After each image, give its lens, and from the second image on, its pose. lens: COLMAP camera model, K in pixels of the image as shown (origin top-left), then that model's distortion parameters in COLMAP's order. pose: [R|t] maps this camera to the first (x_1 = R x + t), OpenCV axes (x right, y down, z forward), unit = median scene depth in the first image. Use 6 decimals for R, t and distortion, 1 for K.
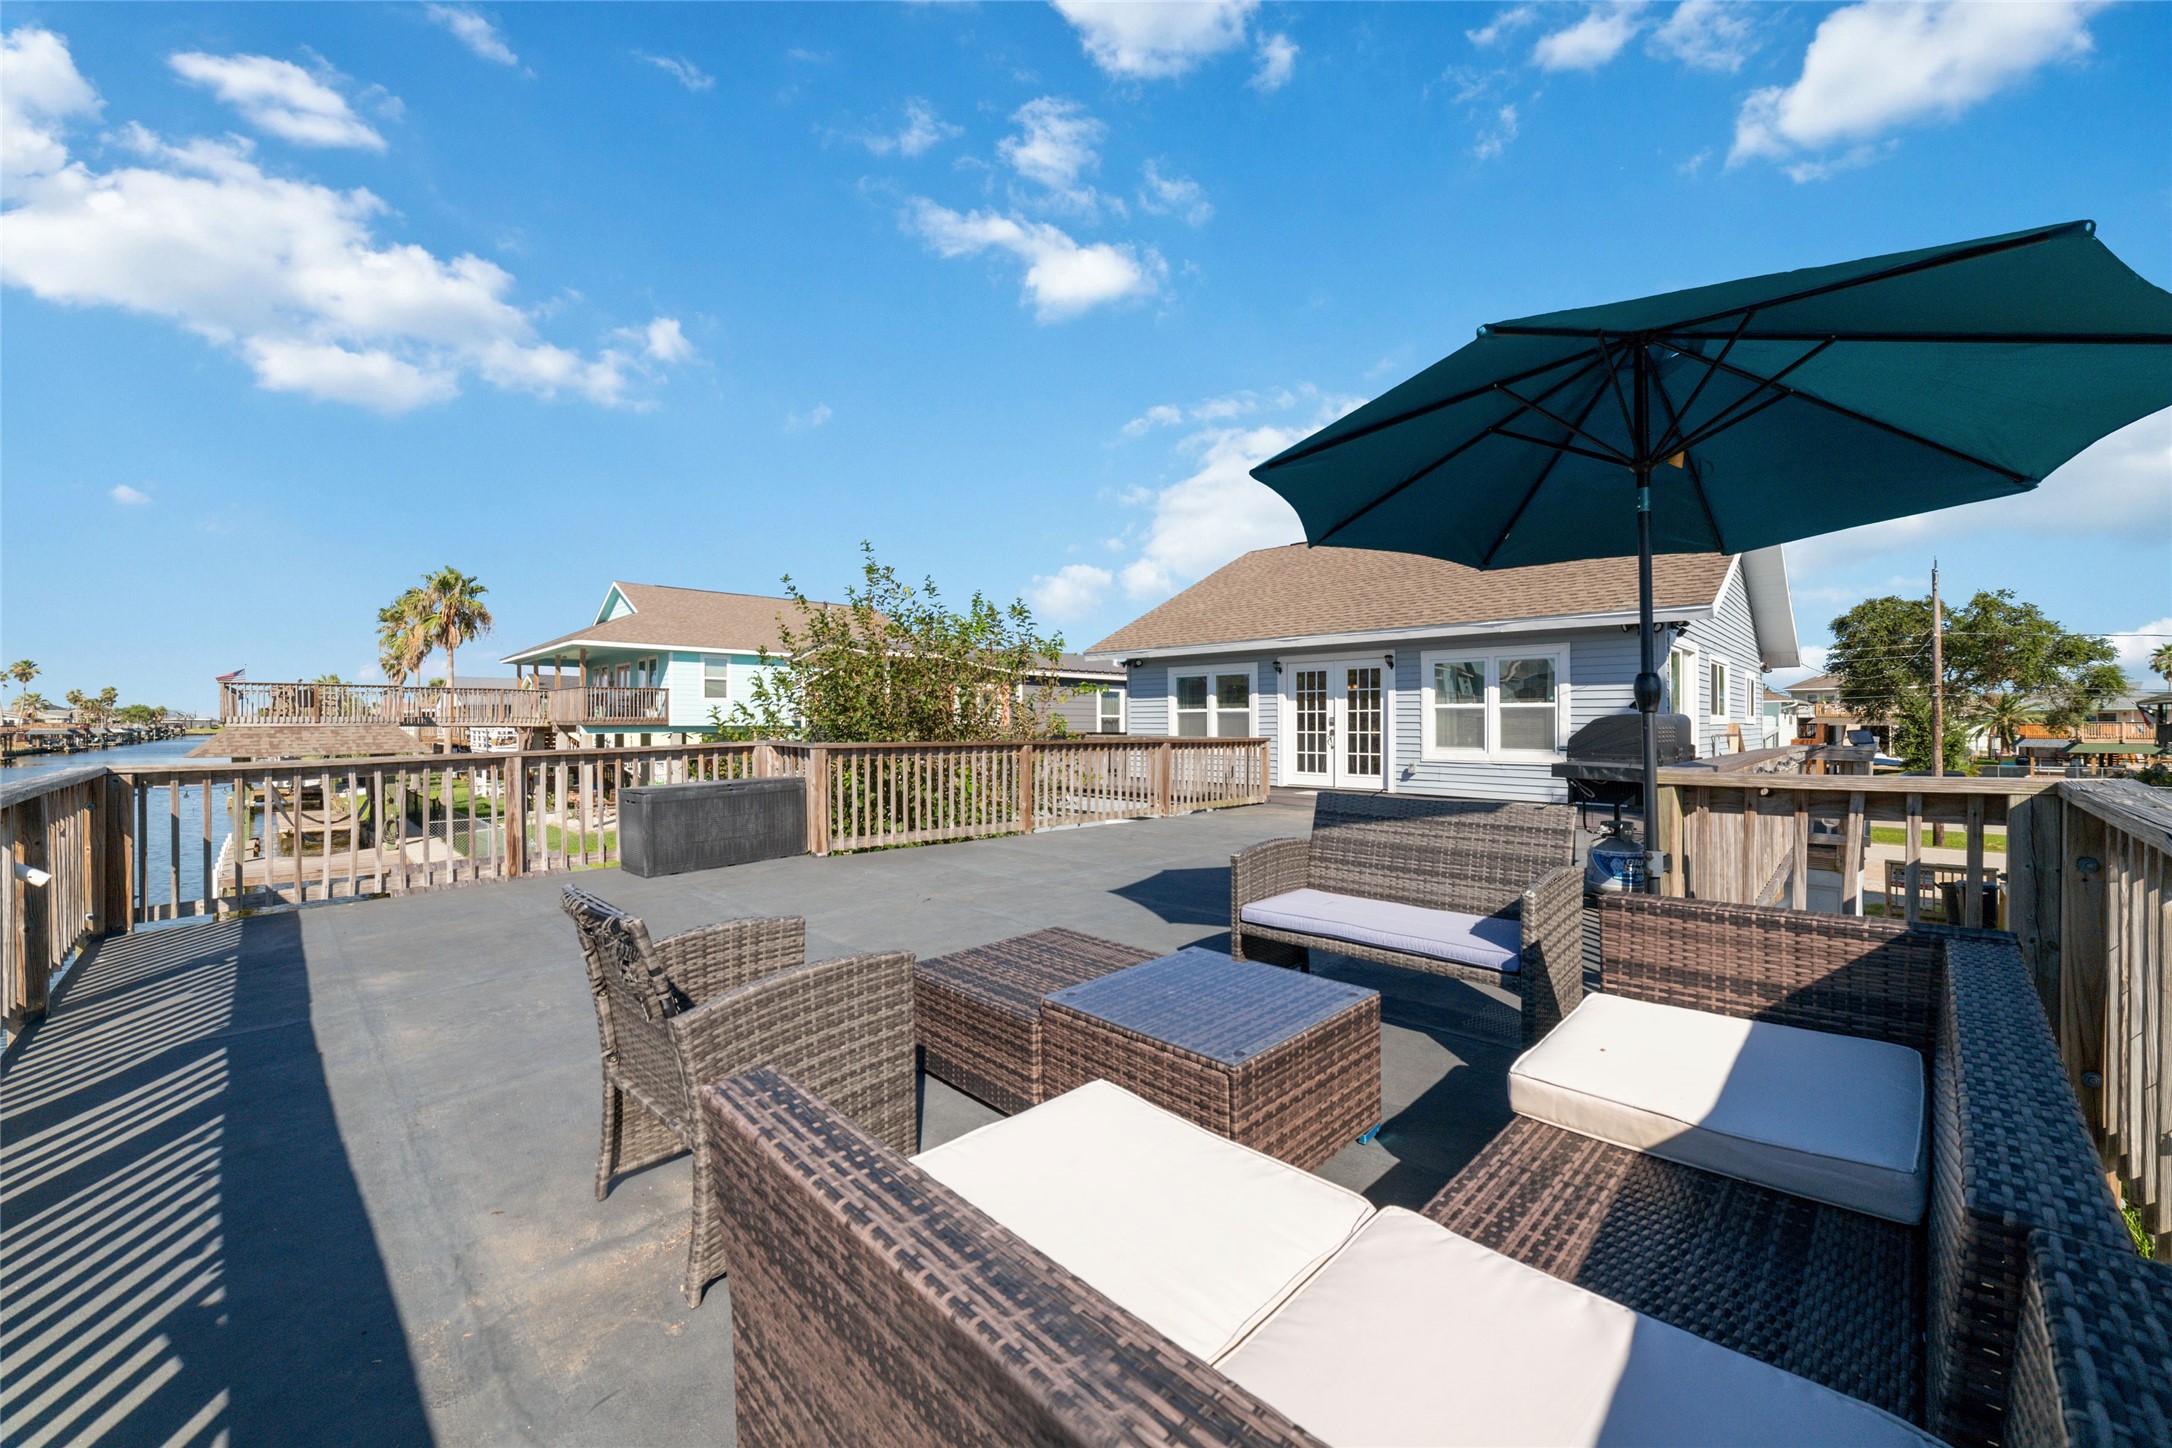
lens RADIAL K [[833.4, 0, 1107.7], [0, 833.4, 725.1], [0, 0, 1]] dist [-0.027633, 0.014474]
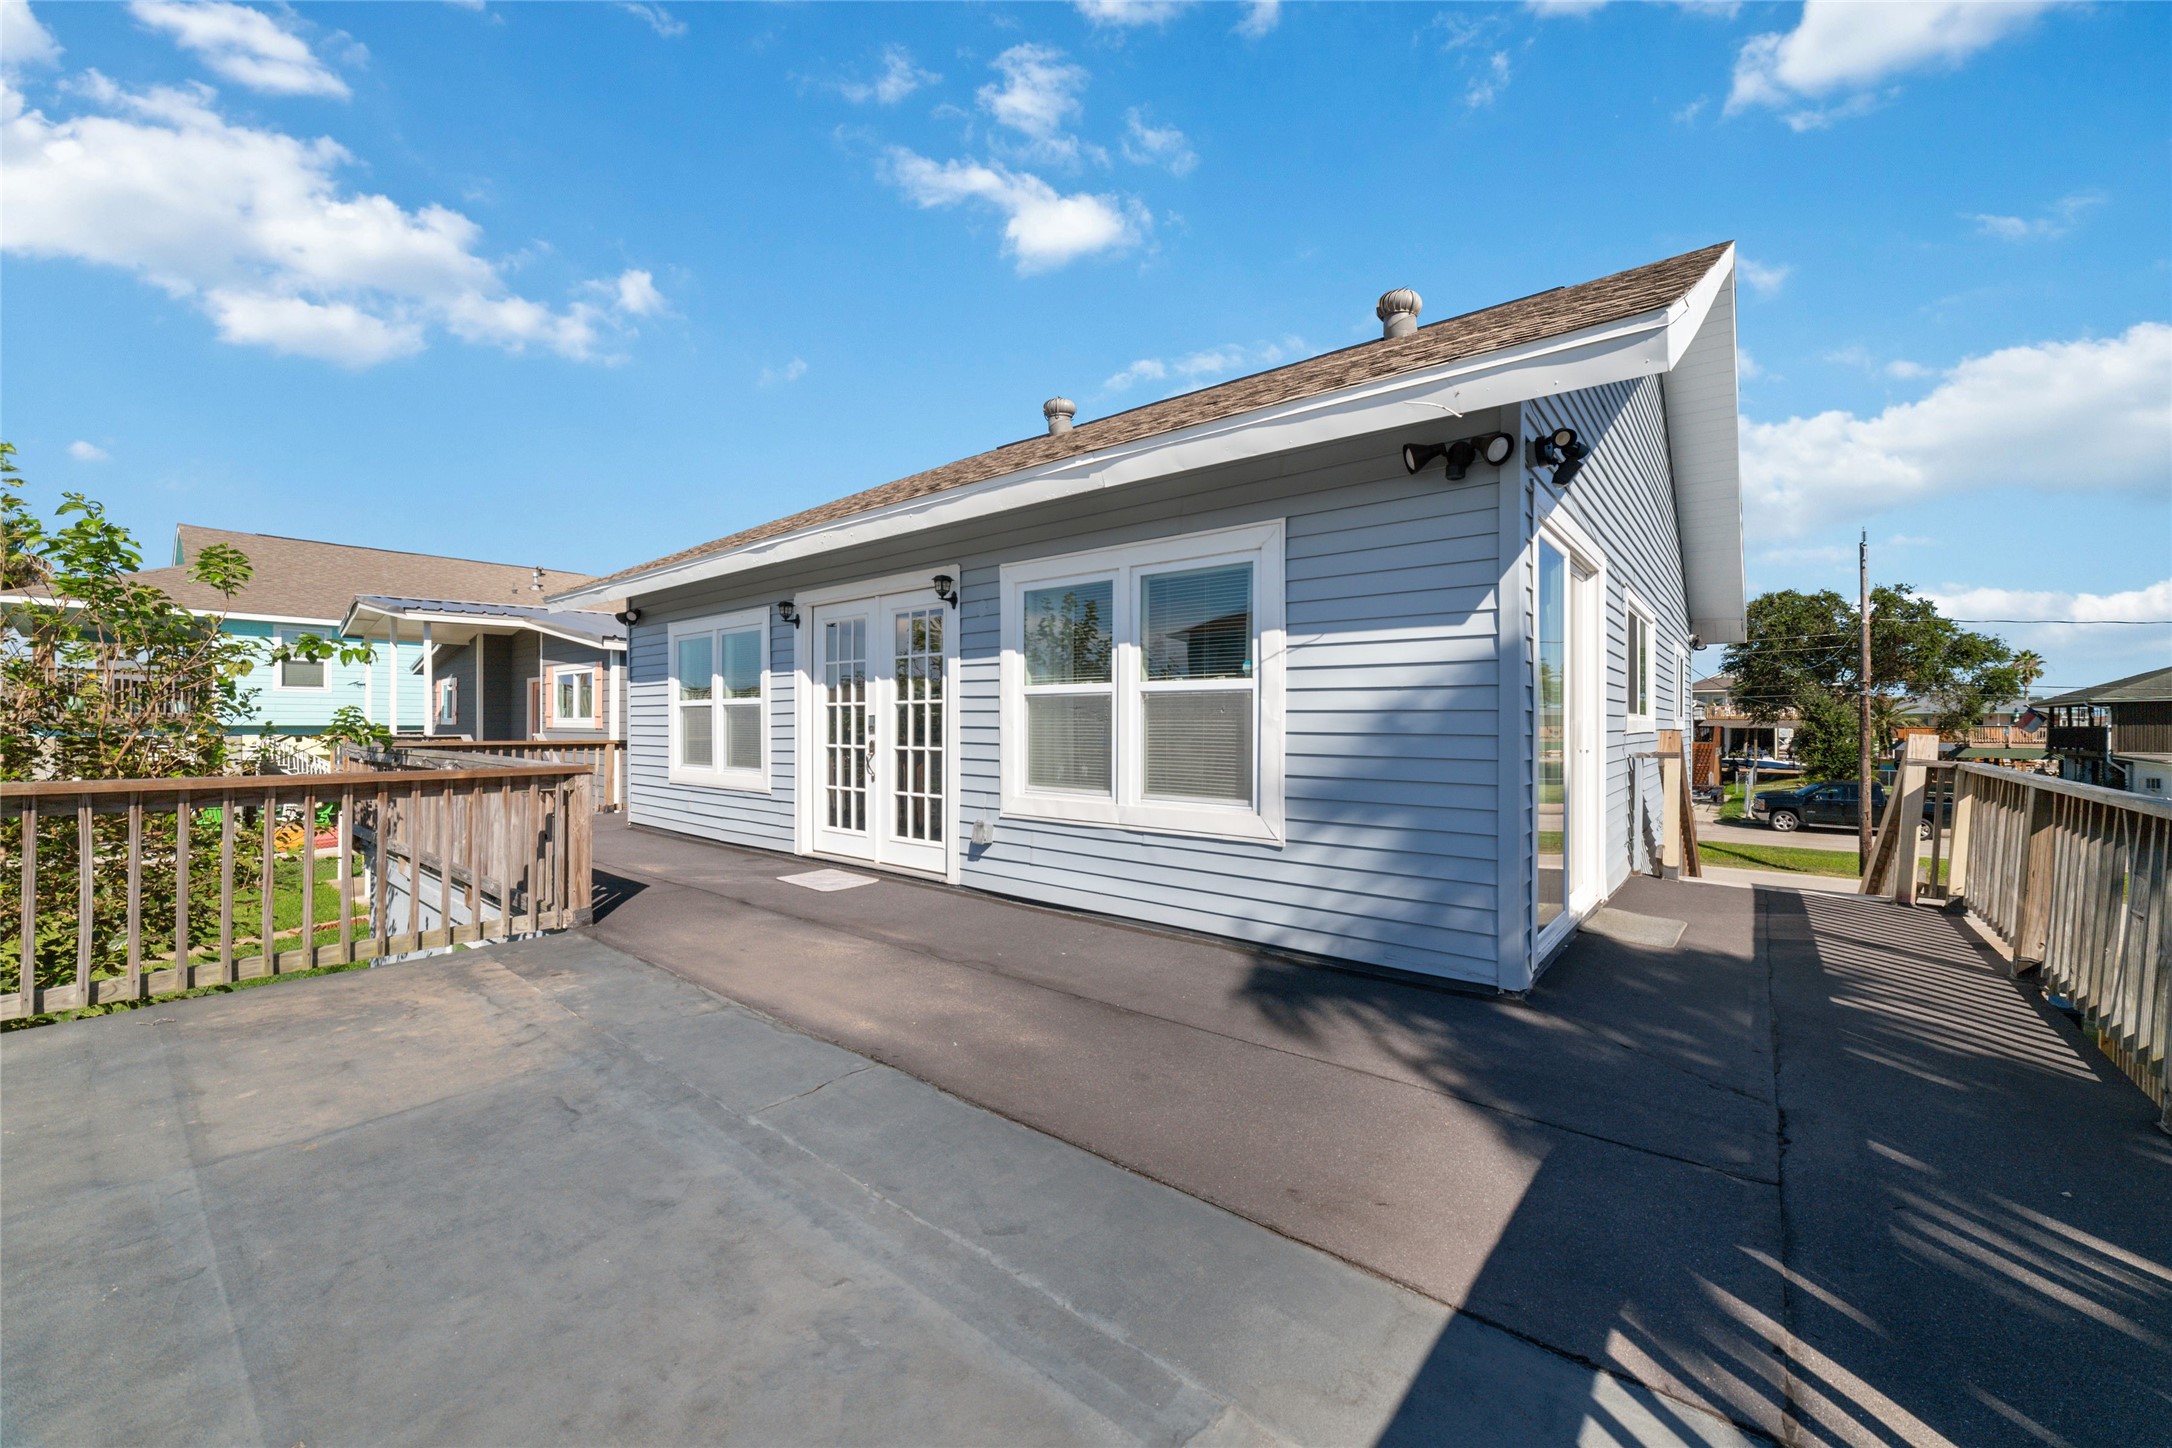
lens RADIAL K [[833.4, 0, 1107.7], [0, 833.4, 725.1], [0, 0, 1]] dist [-0.027633, 0.014474]
pose [[0.995818, 0.002549, 0.091325, 0.362232], [-0.002404, 0.999996, -0.001703, -0.003865], [-0.091329, 0.001476, 0.995820, 0.514581]]
